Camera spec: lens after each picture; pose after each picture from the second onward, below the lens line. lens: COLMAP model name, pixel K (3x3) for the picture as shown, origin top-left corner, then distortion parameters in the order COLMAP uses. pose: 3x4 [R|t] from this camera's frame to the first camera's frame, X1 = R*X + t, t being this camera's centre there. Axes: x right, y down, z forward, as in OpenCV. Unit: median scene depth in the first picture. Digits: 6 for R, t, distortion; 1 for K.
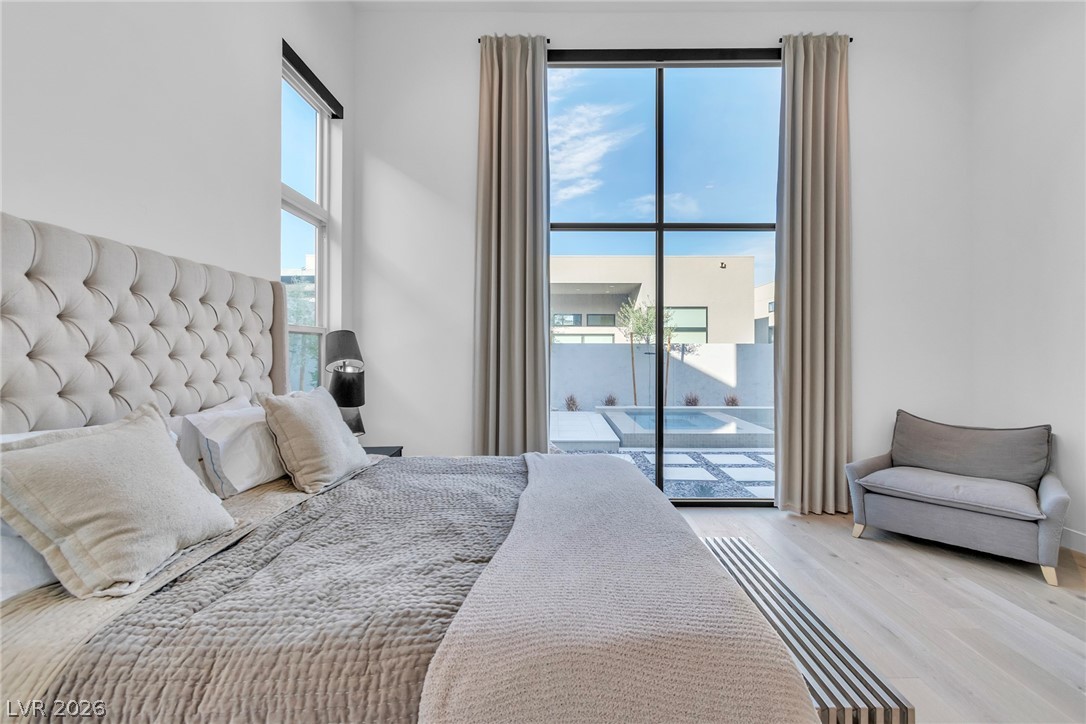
lens RADIAL K [[487.6, 0, 545.7], [0, 487.6, 348.6], [0, 0, 1]] dist [-0.002291, 0.000085]
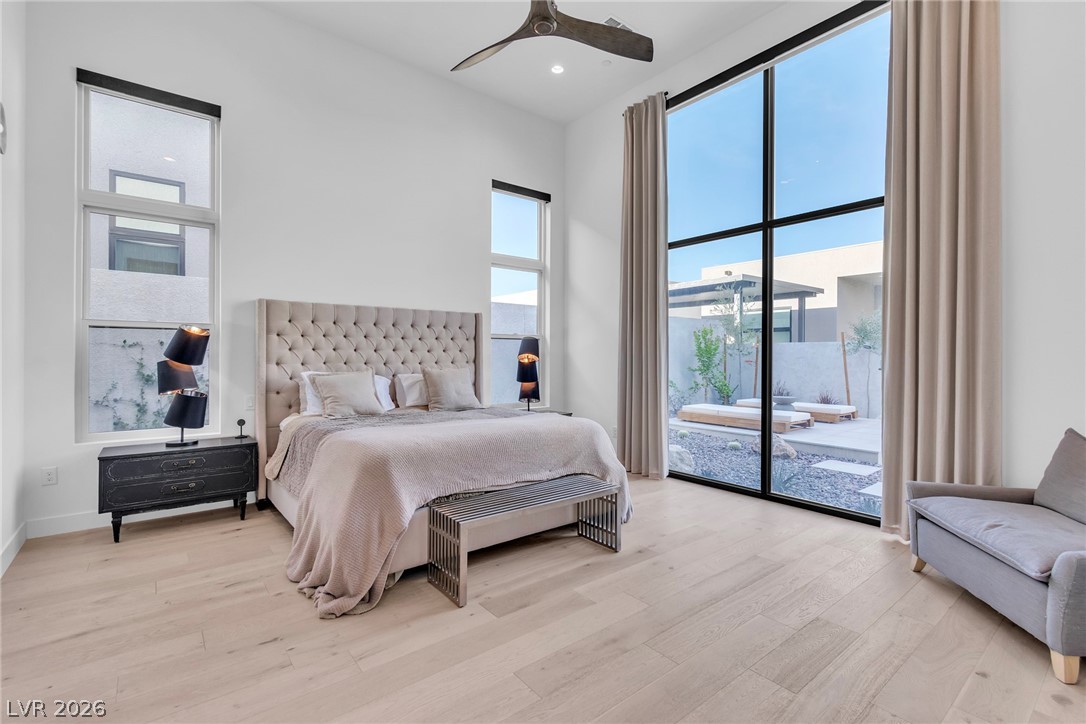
lens RADIAL K [[487.6, 0, 545.7], [0, 487.6, 348.6], [0, 0, 1]] dist [-0.002291, 0.000085]
pose [[0.632426, -0.007585, -0.774583, 0.768236], [0.006559, 0.999969, -0.004437, 0.009269], [0.774593, -0.002275, 0.632456, -0.002553]]
